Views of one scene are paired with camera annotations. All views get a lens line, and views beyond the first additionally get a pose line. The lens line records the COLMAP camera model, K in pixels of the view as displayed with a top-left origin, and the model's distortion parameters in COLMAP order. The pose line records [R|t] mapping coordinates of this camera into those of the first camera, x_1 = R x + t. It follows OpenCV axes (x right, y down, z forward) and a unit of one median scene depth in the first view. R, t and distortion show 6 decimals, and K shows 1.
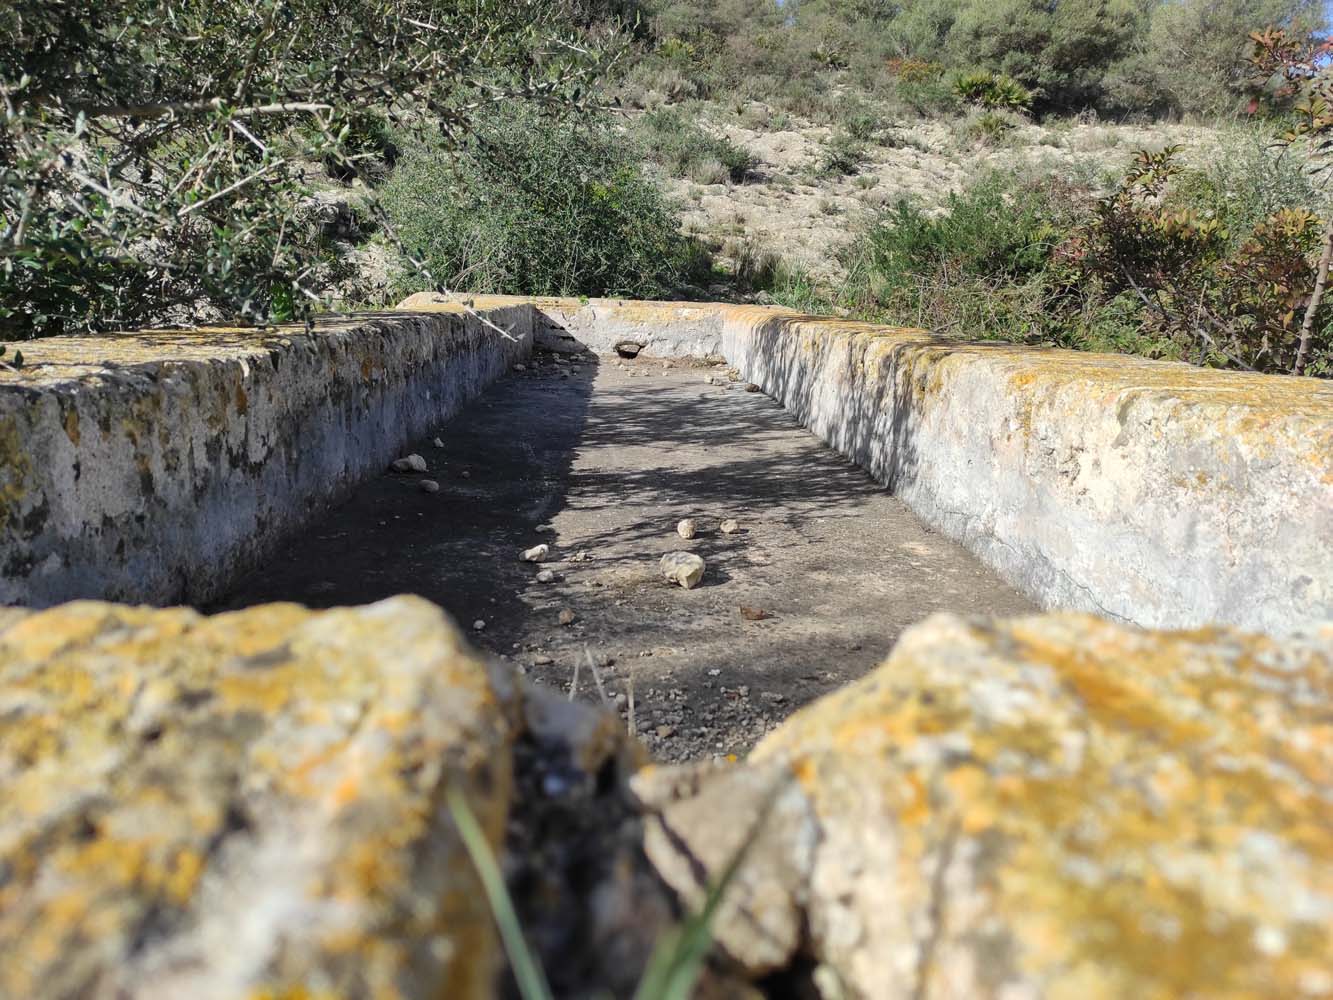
lens RADIAL K [[985.2, 0, 672.8], [0, 985.2, 495.7], [0, 0, 1]] dist [0.062707, -0.066803]
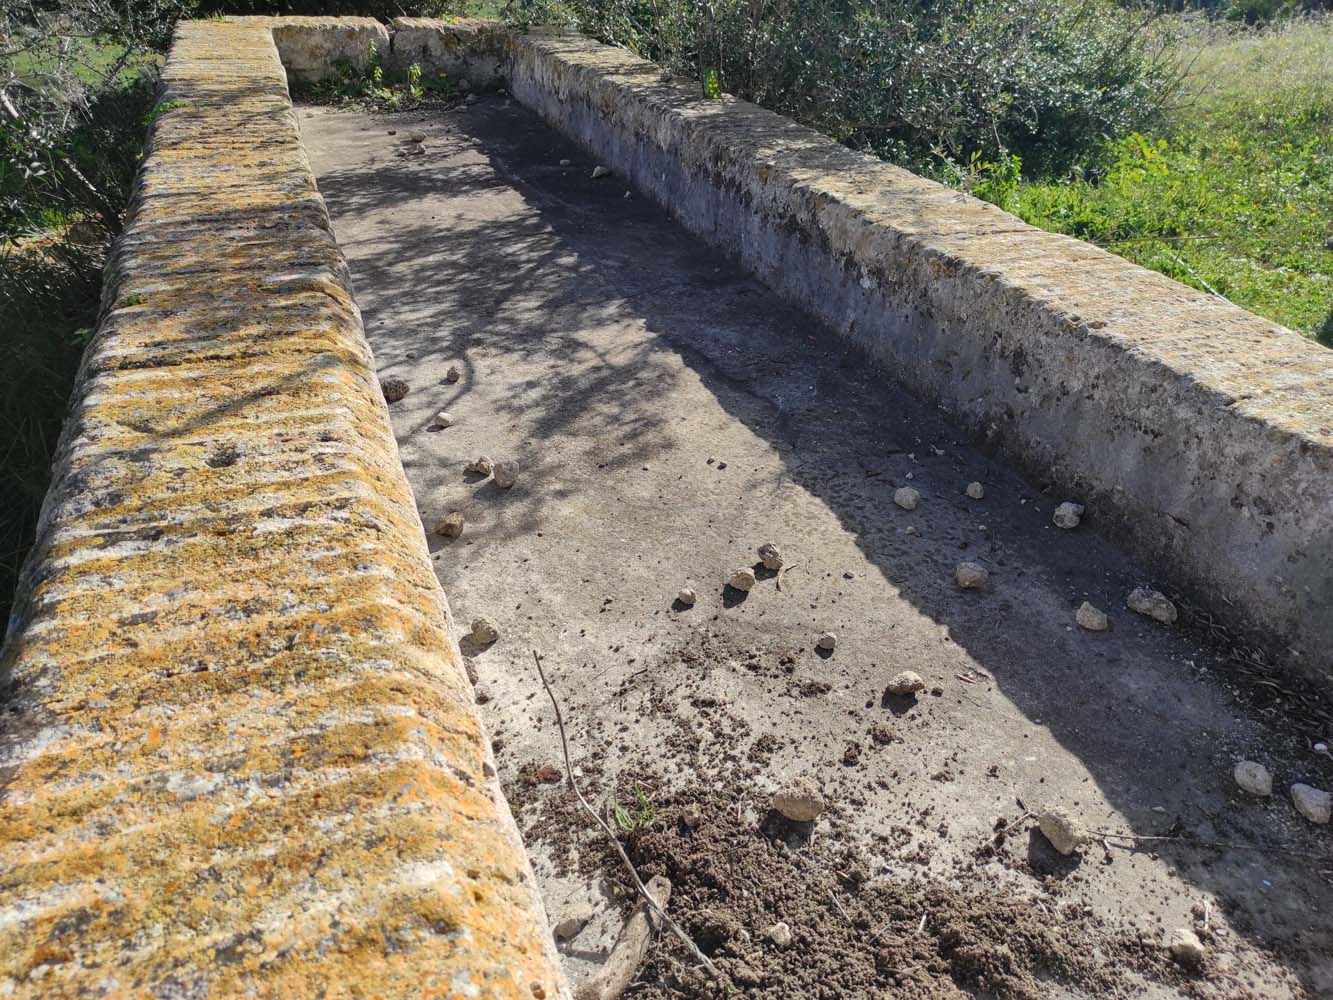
lens RADIAL K [[985.2, 0, 672.8], [0, 985.2, 495.7], [0, 0, 1]] dist [0.062707, -0.066803]
pose [[-0.947512, 0.098998, -0.304008, 0.071302], [-0.133249, 0.742066, 0.656950, -0.285172], [0.290631, 0.662977, -0.689925, 0.977942]]
